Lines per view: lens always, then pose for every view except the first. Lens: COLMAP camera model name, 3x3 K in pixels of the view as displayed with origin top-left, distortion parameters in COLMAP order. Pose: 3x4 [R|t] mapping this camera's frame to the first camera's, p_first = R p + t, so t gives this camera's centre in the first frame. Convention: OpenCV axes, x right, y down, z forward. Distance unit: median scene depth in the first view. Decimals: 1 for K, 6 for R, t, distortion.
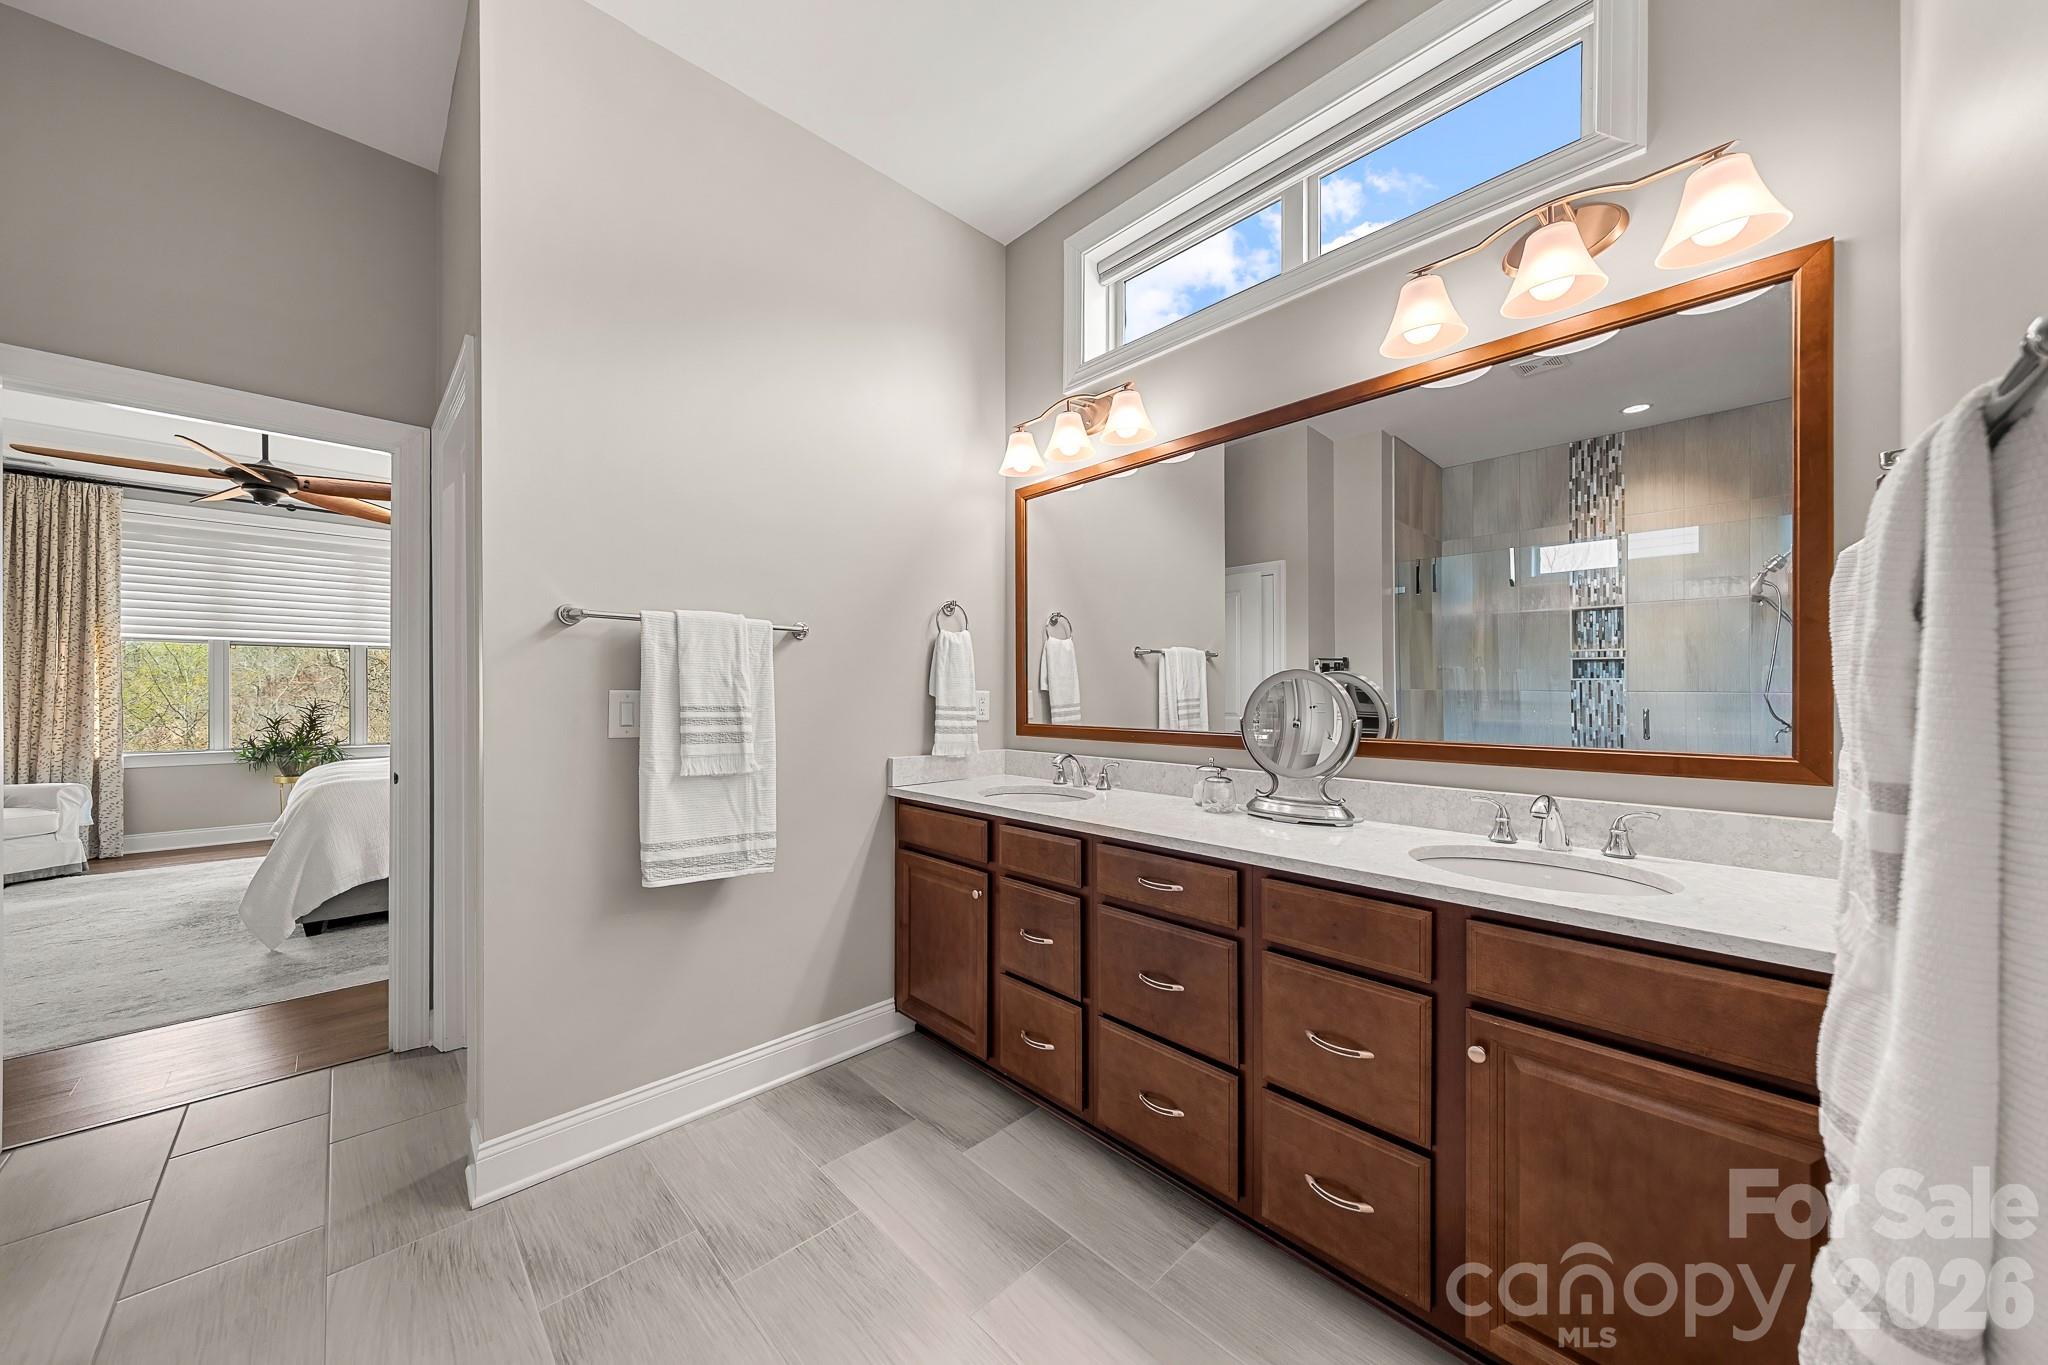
lens RADIAL K [[704.1, 0, 1026.7], [0, 704.1, 687.2], [0, 0, 1]] dist [0.003930, -0.000823]
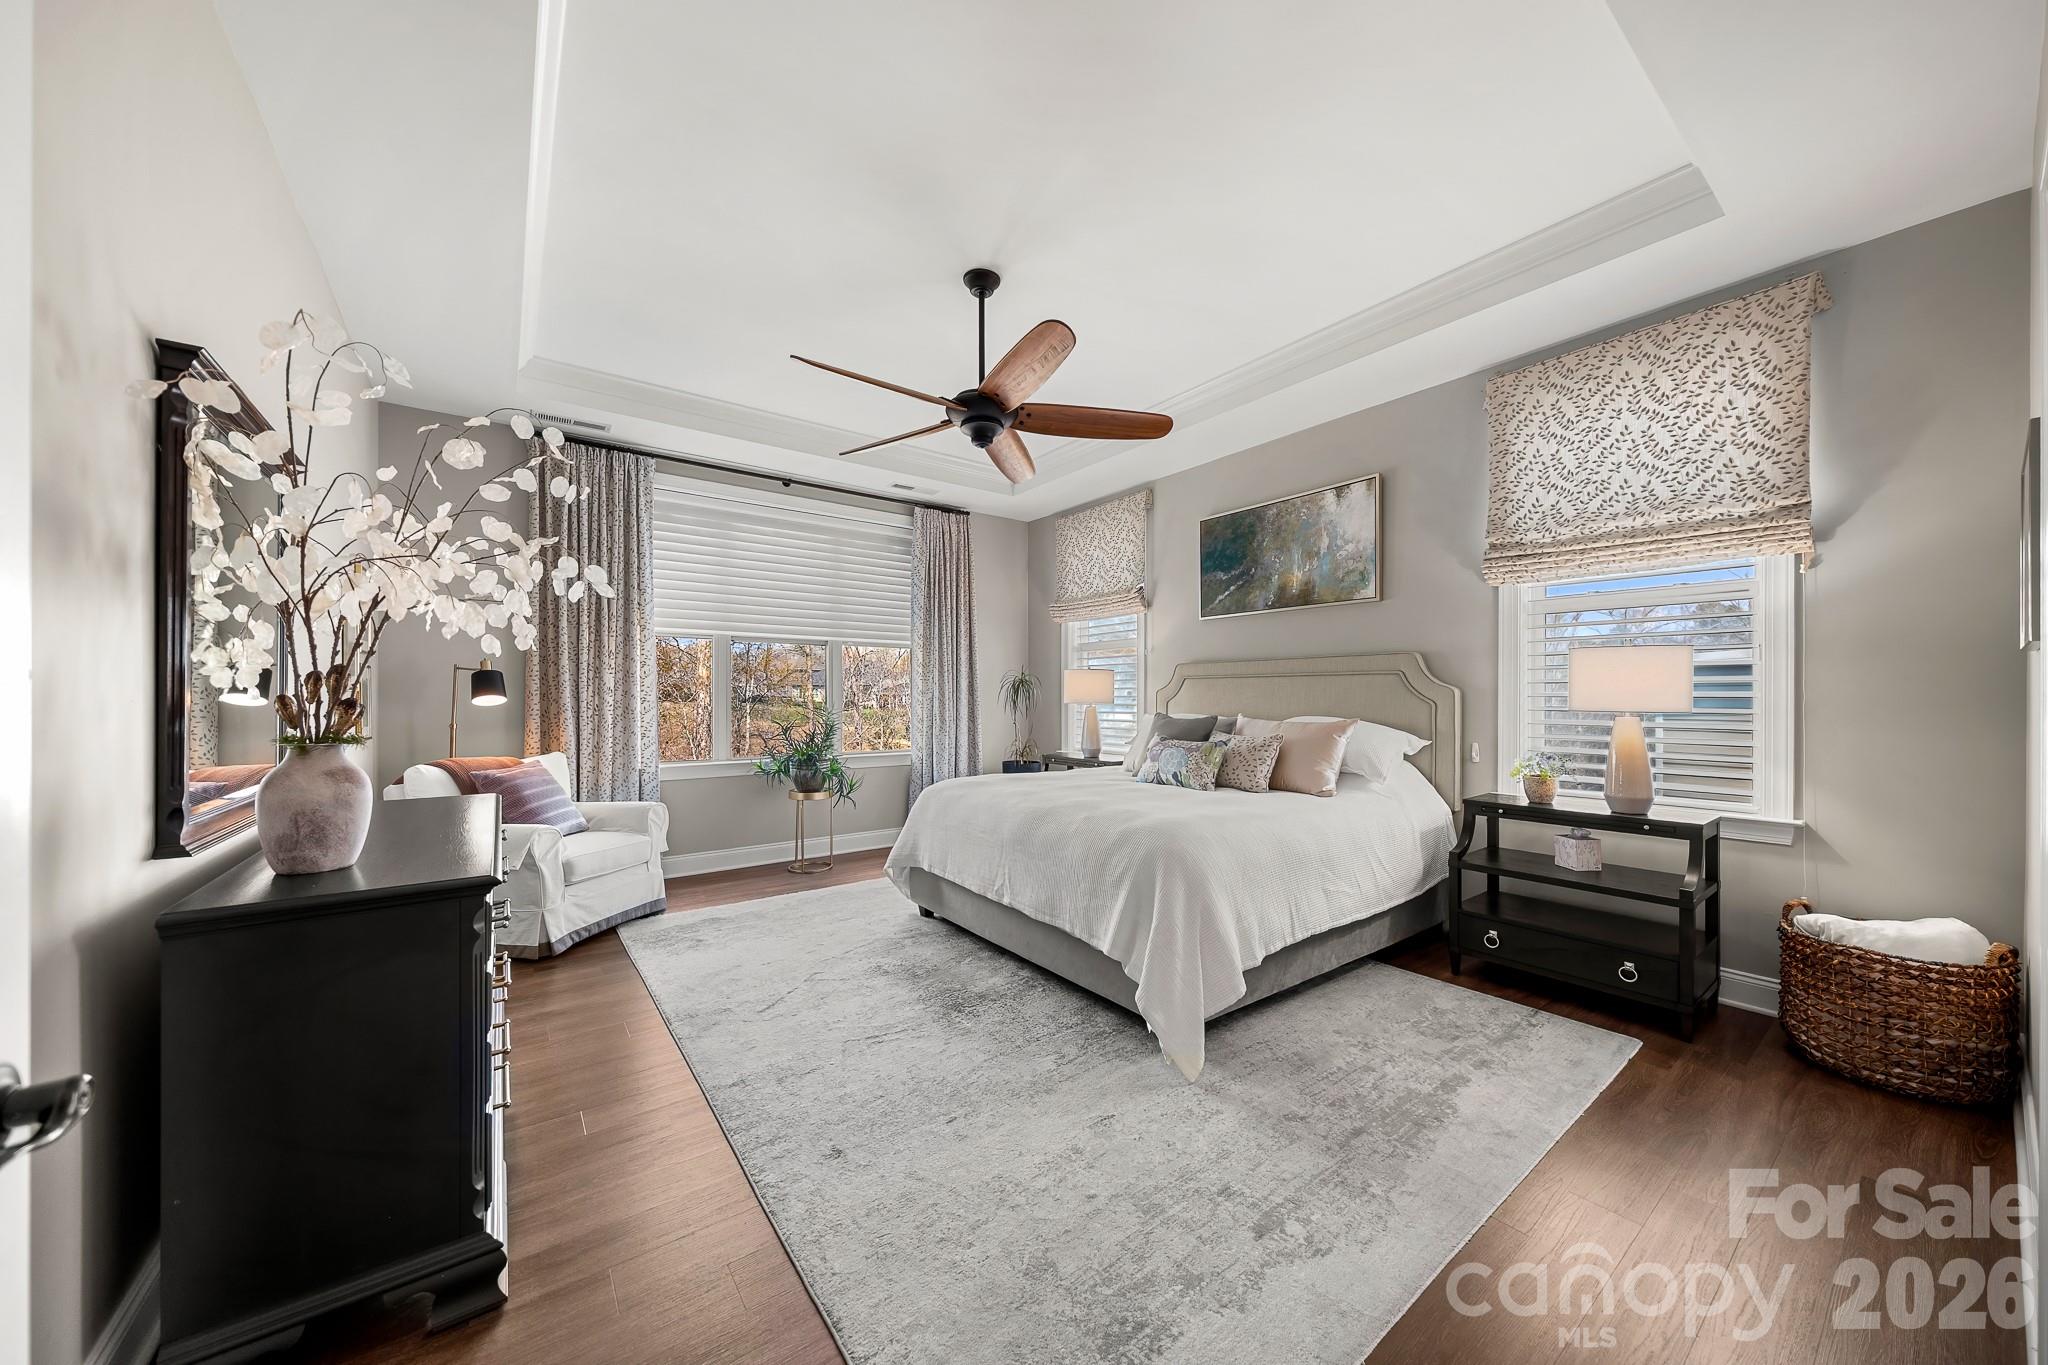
lens RADIAL K [[704.1, 0, 1018.6], [0, 704.1, 690.2], [0, 0, 1]] dist [0.003930, -0.000823]
pose [[0.991819, 0.004349, -0.127582, -0.746585], [-0.004226, 0.999990, 0.001229, -0.000125], [0.127586, -0.000680, 0.991827, 0.202893]]
